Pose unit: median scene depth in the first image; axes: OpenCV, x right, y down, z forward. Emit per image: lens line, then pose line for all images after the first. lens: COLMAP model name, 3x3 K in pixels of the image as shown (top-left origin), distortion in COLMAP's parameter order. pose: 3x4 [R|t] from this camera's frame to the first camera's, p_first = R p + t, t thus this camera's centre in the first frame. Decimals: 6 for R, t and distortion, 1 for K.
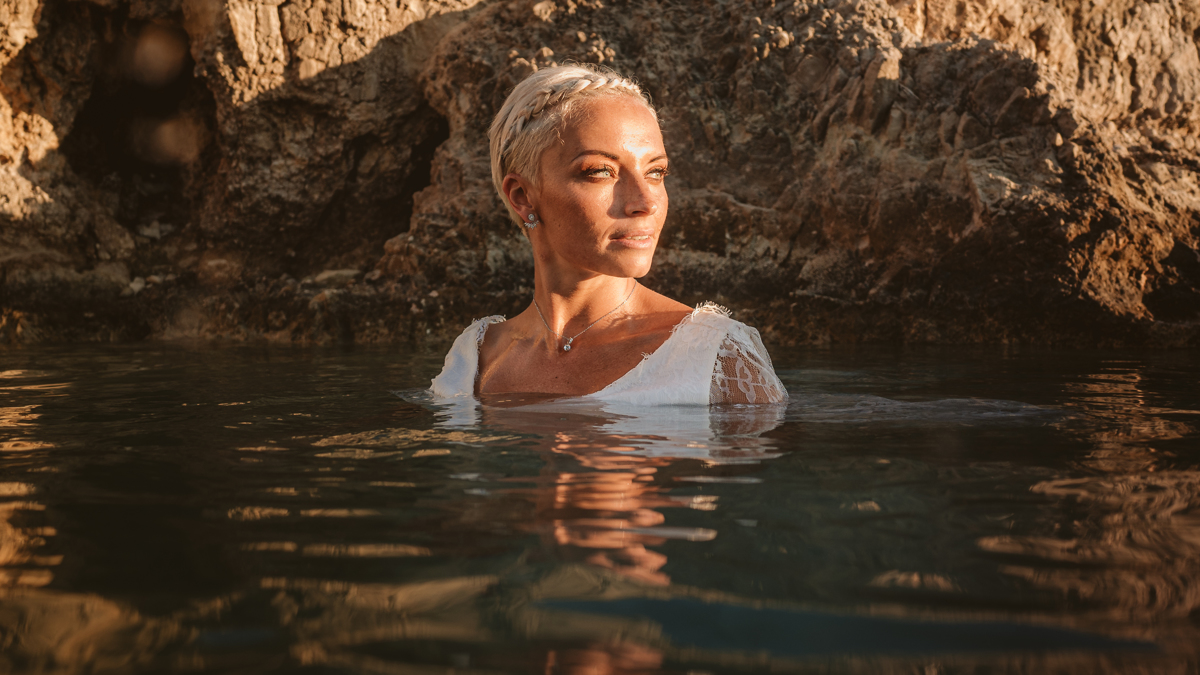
lens RADIAL K [[1017.9, 0, 635.4], [0, 1017.9, 337.3], [0, 0, 1]] dist [-0.091653, 0.056923]
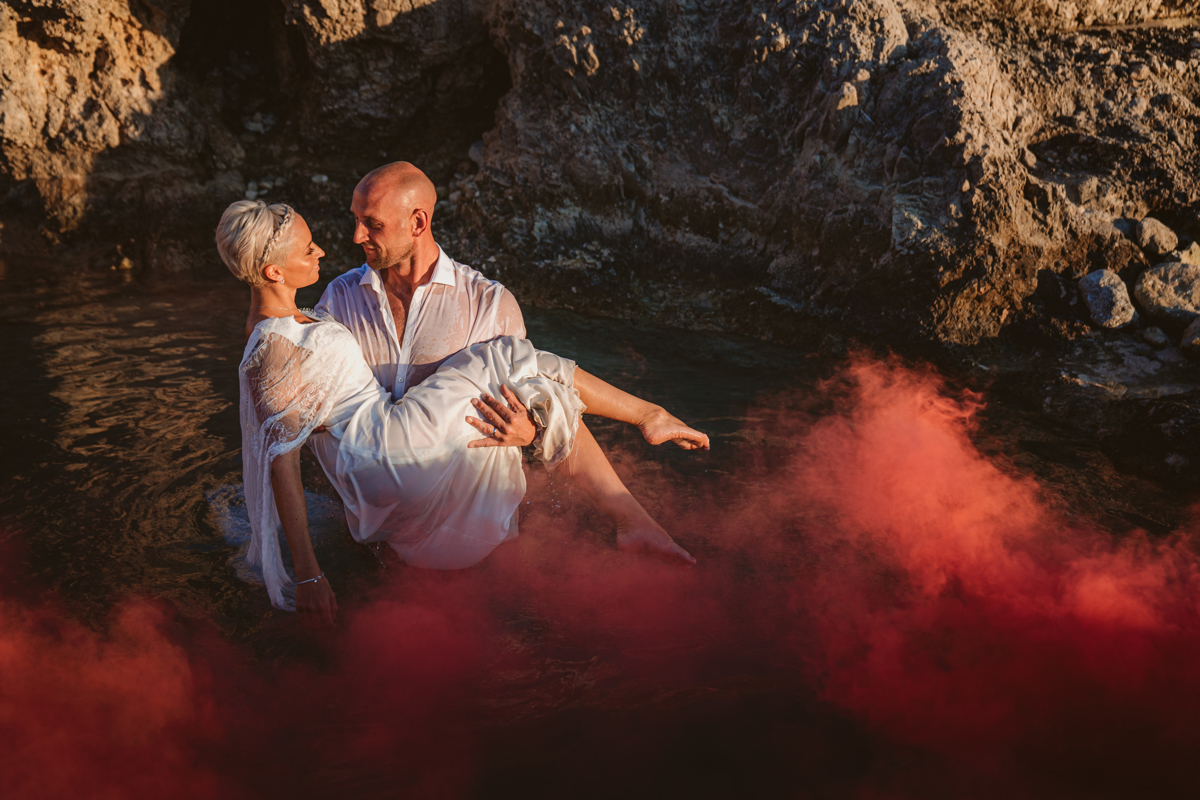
lens RADIAL K [[1550.8, 0, 600.0], [0, 1550.8, 400.0], [0, 0, 1]] dist [0.086237, 0.358013]
pose [[0.978033, 0.048487, -0.202732, 0.331776], [0.016825, 0.951035, 0.308625, -0.470274], [0.207770, -0.305257, 0.929328, -0.818675]]
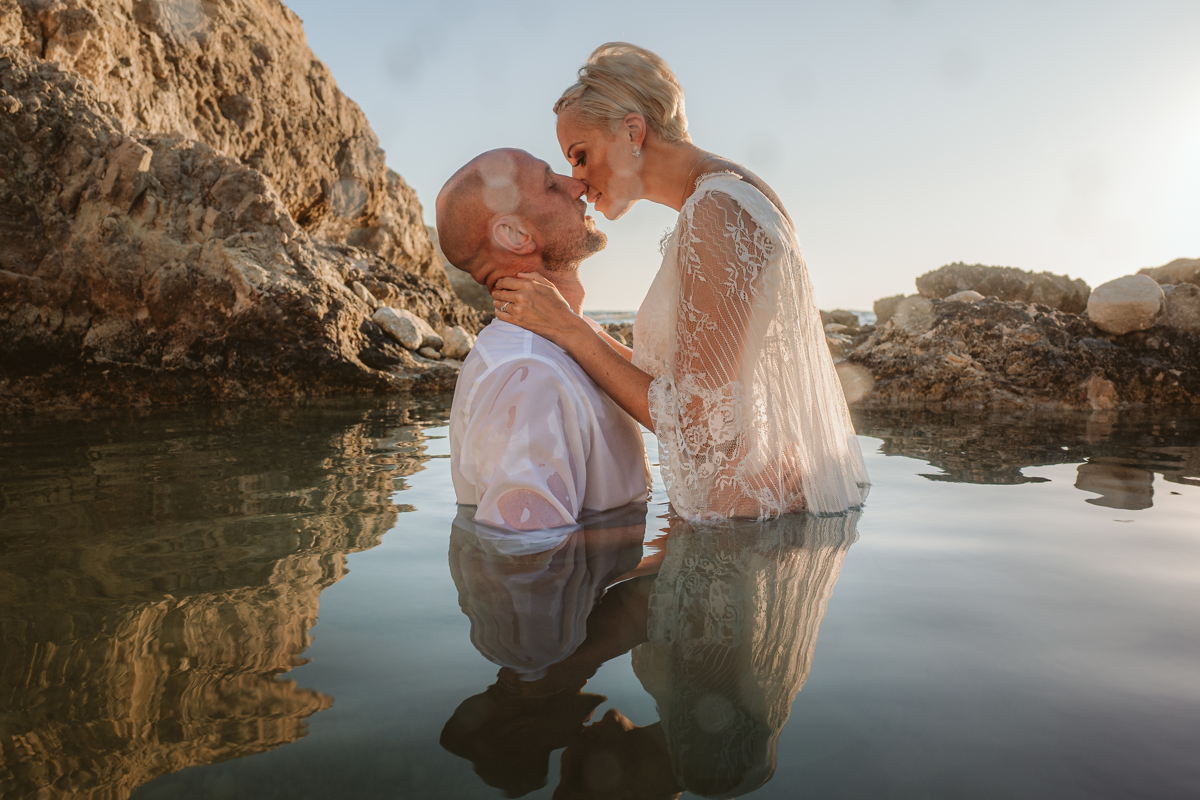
lens RADIAL K [[954.5, 0, 552.4], [0, 954.5, 386.1], [0, 0, 1]] dist [-0.026776, 0.005924]
pose [[0.456316, -0.065426, 0.887409, -0.475185], [0.025701, 0.997846, 0.060353, -0.058818], [-0.889447, -0.004733, 0.457015, 0.088700]]
